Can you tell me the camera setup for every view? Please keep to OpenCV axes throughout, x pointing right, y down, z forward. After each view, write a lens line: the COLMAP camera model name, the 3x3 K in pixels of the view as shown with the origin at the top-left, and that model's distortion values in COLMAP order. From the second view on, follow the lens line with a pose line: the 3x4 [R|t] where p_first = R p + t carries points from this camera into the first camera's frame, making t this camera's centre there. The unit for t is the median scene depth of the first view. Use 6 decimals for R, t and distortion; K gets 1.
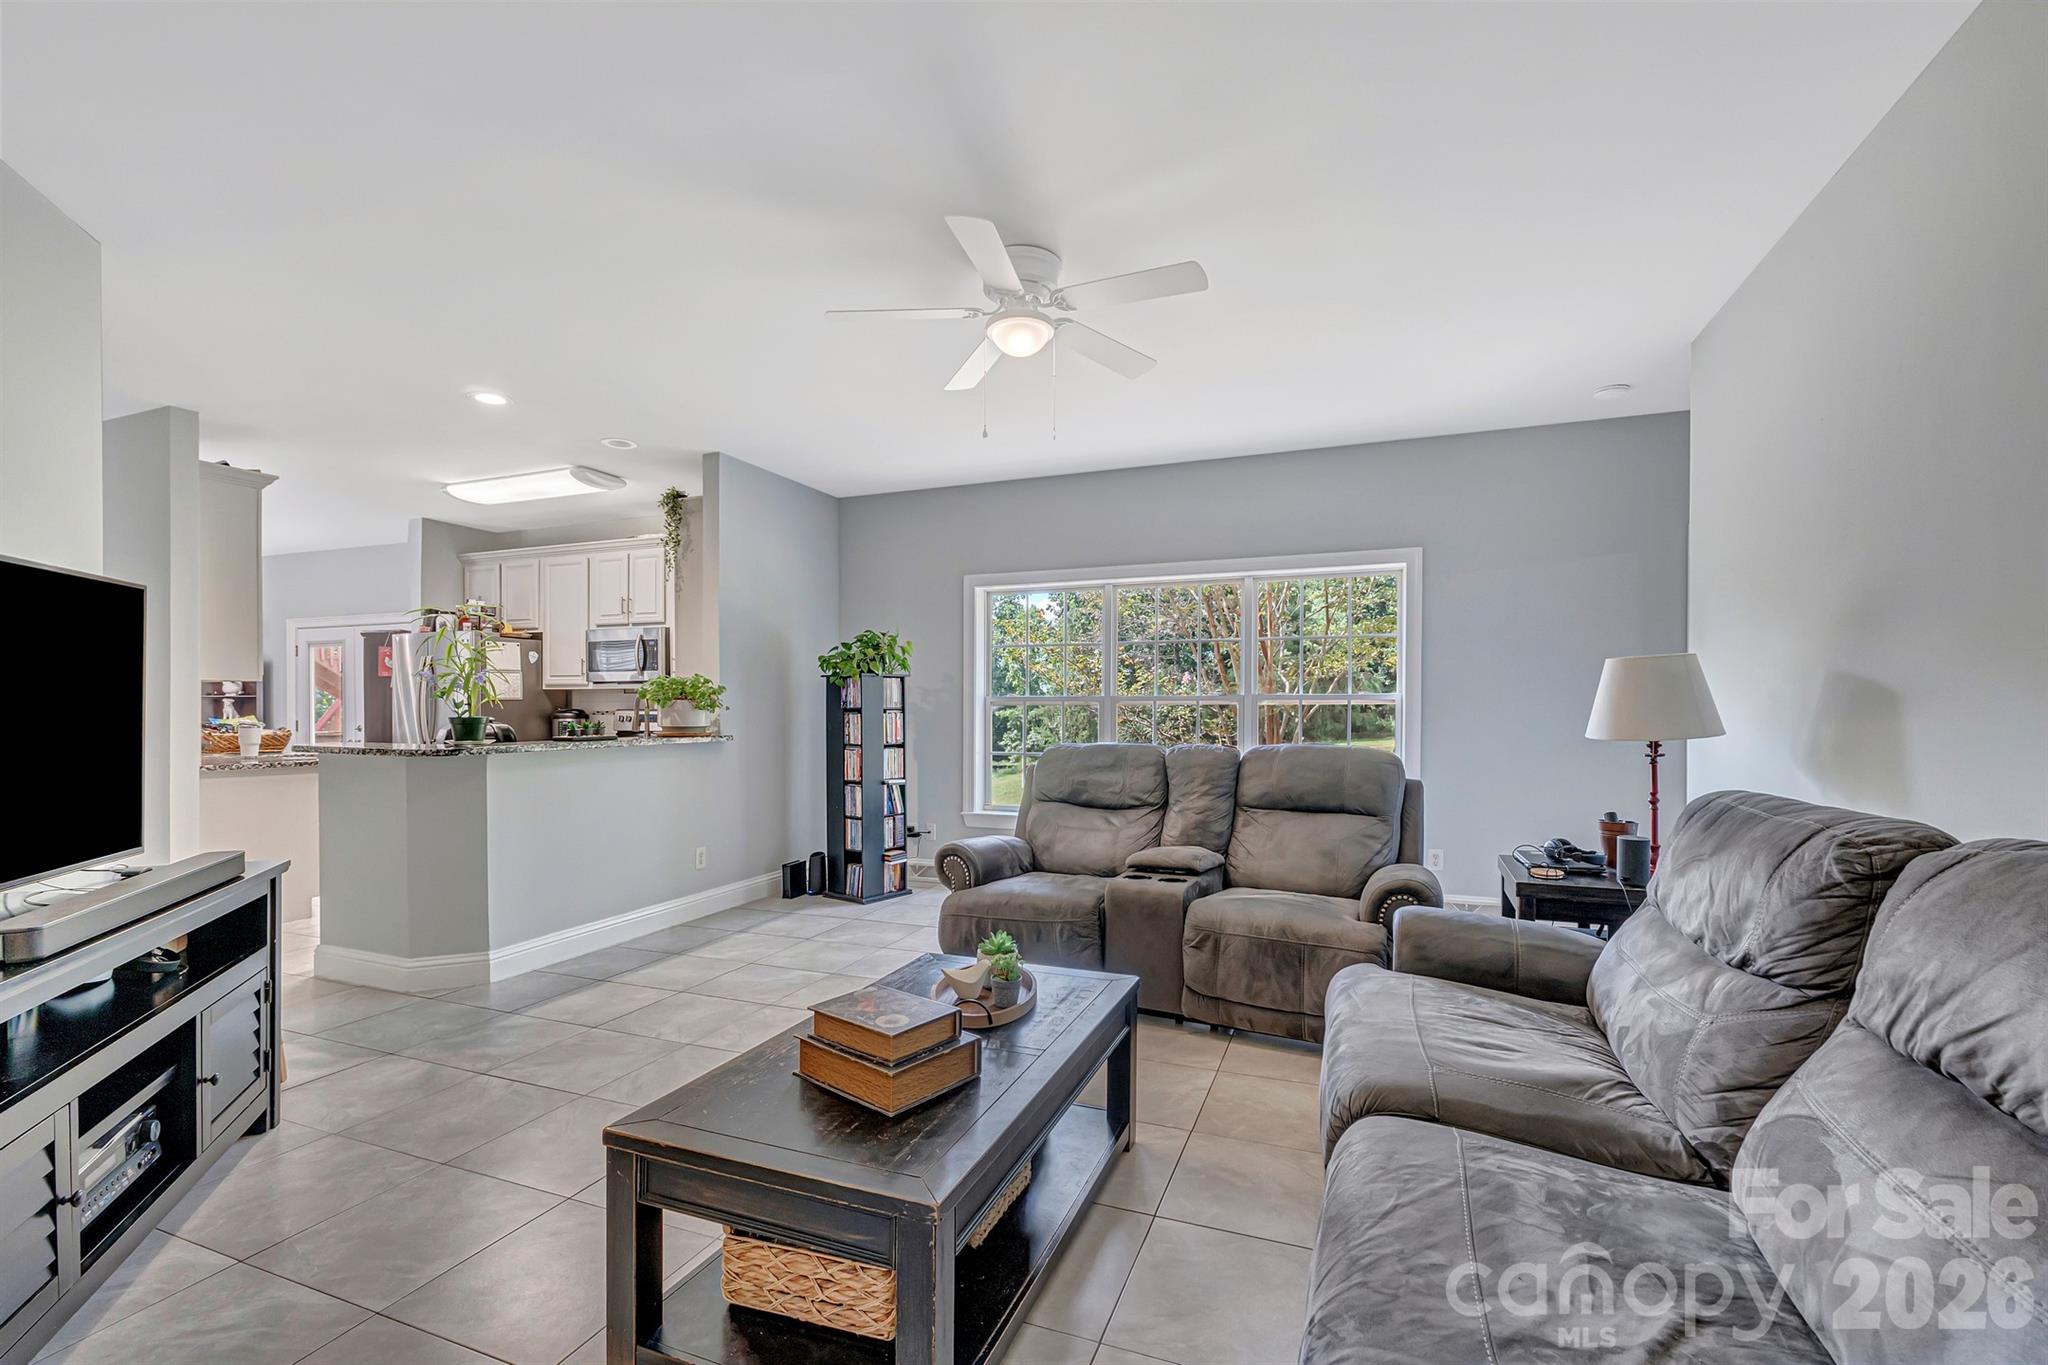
lens RADIAL K [[886.1, 0, 1024.7], [0, 886.1, 713.5], [0, 0, 1]] dist [-0.001567, 0.000056]
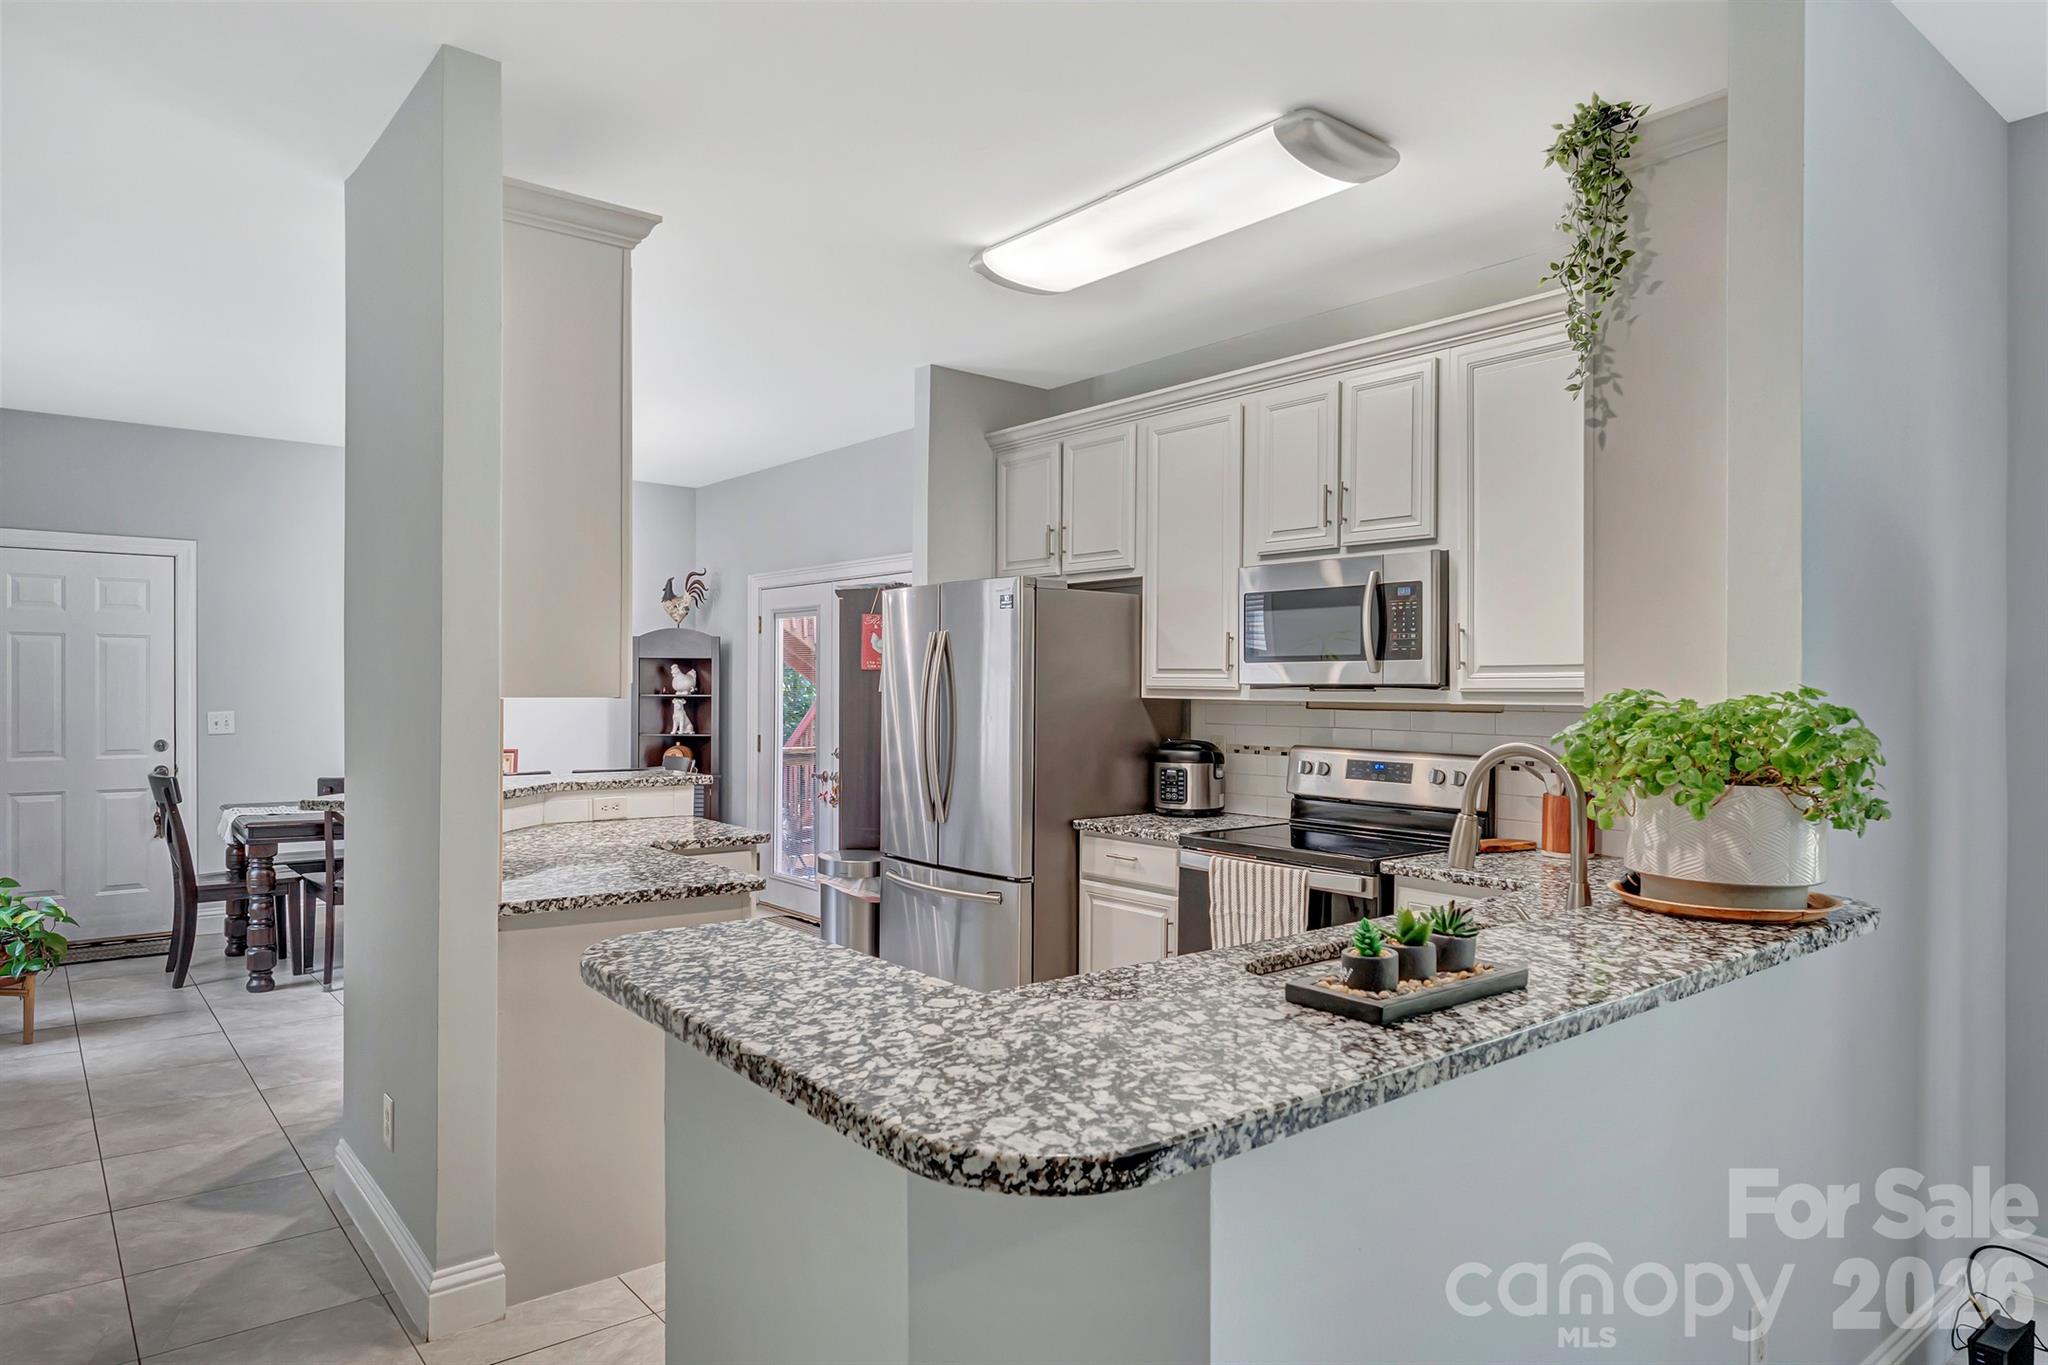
lens RADIAL K [[1248.5, 0, 1019.6], [0, 1248.5, 697.3], [0, 0, 1]] dist [-0.001930, 0.001380]
pose [[0.870816, 0.011414, -0.491477, -0.287557], [-0.011978, 0.999926, 0.001999, -0.029404], [0.491464, 0.004146, 0.870888, 0.408459]]
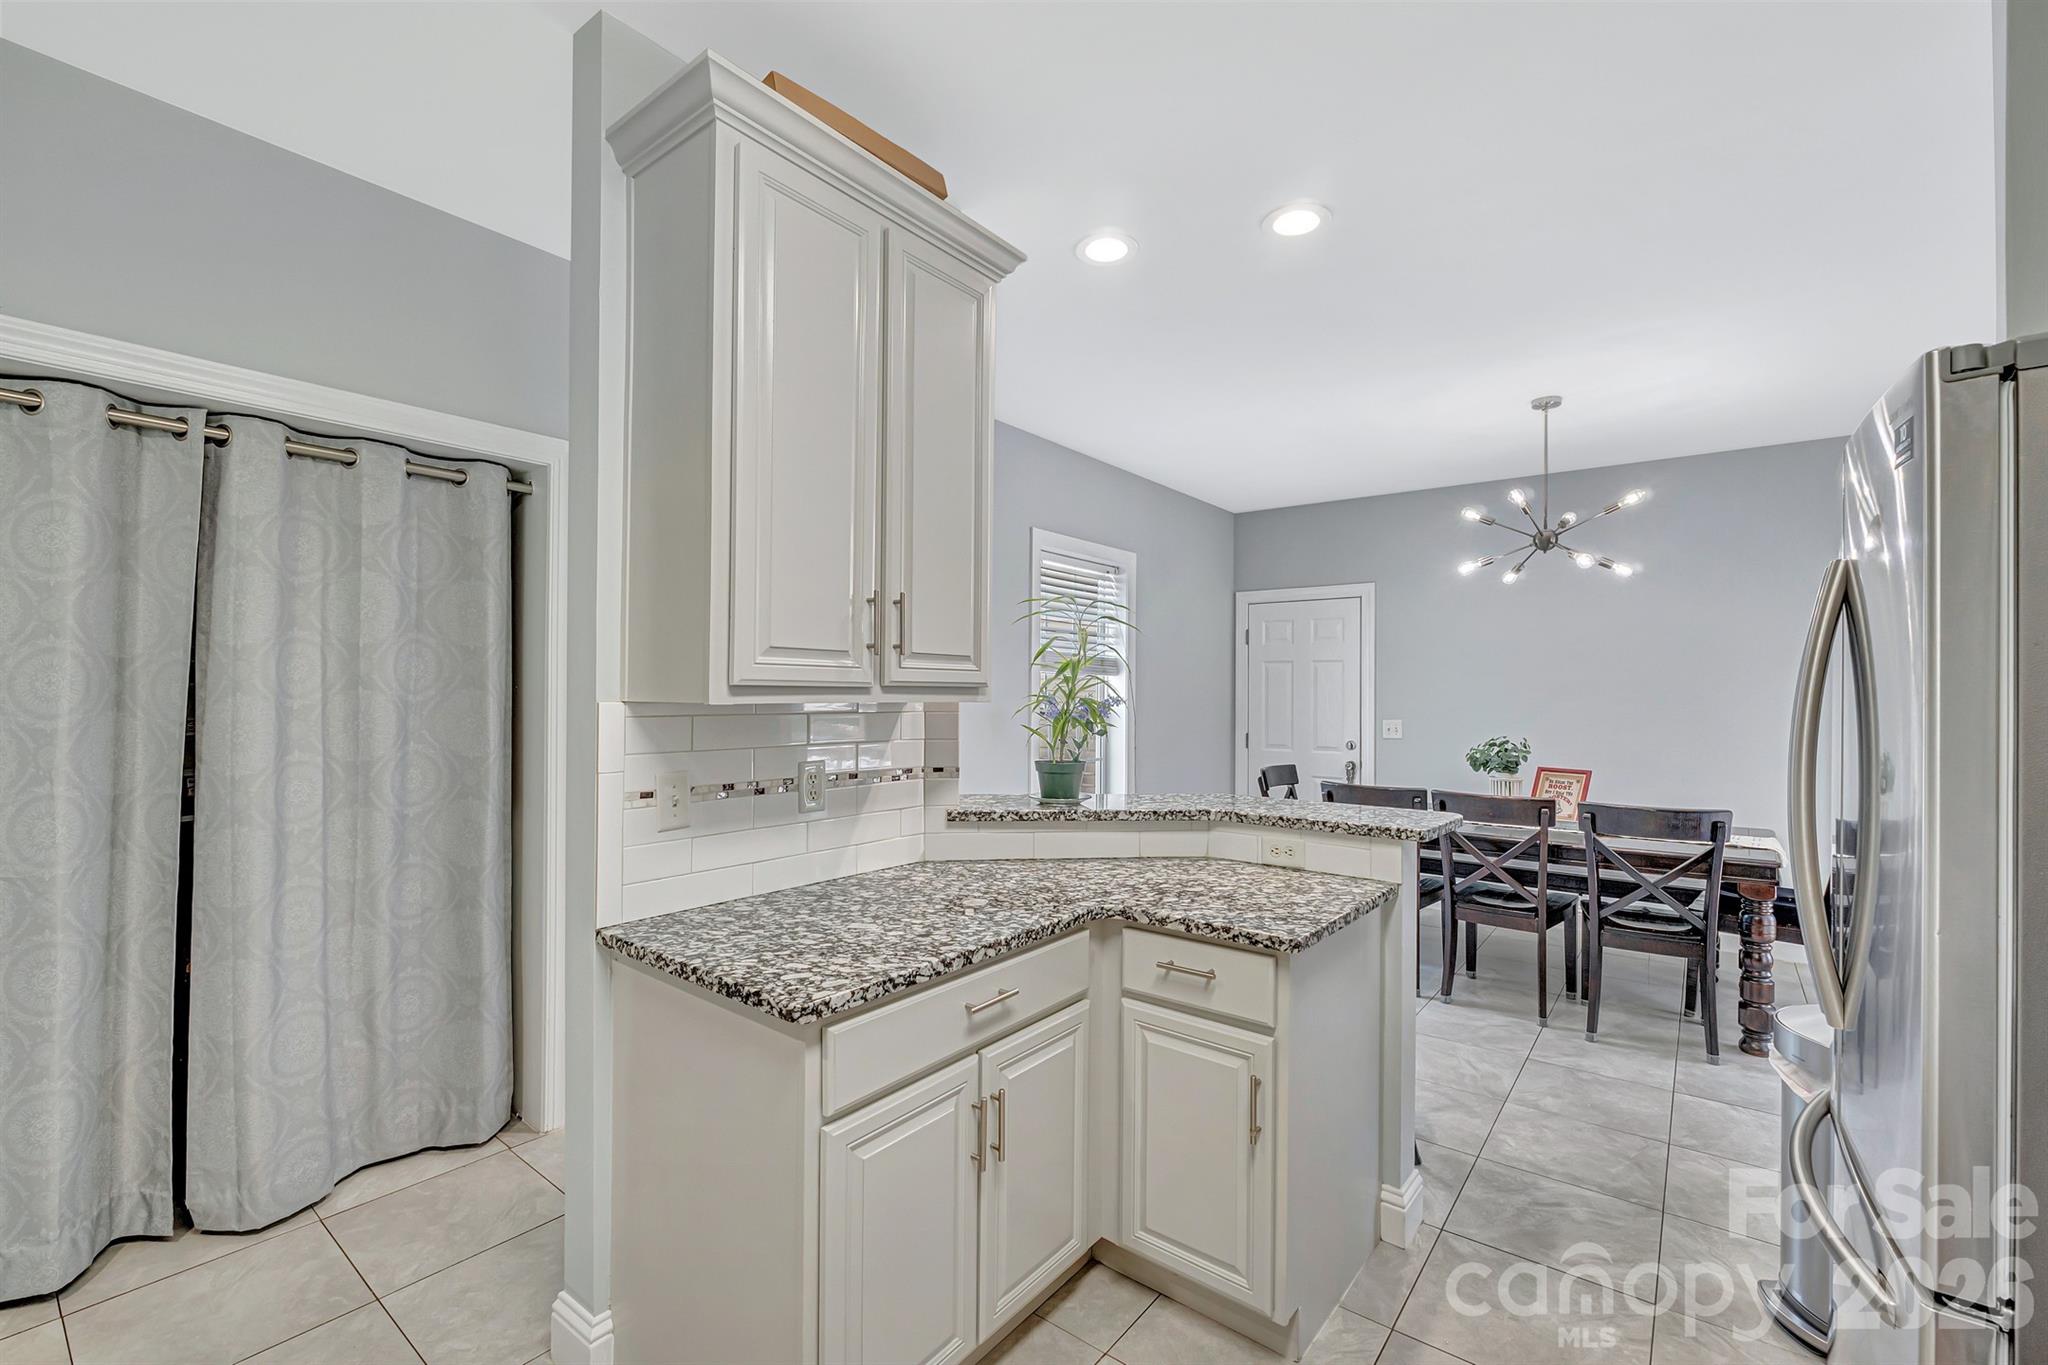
lens RADIAL K [[867.9, 0, 1023.8], [0, 867.9, 671.2], [0, 0, 1]] dist [-0.003787, -0.000169]
pose [[-0.284195, -0.026327, -0.958405, -0.424243], [-0.016204, 0.999612, -0.022654, -0.030959], [0.958630, 0.009092, -0.284511, 0.869303]]
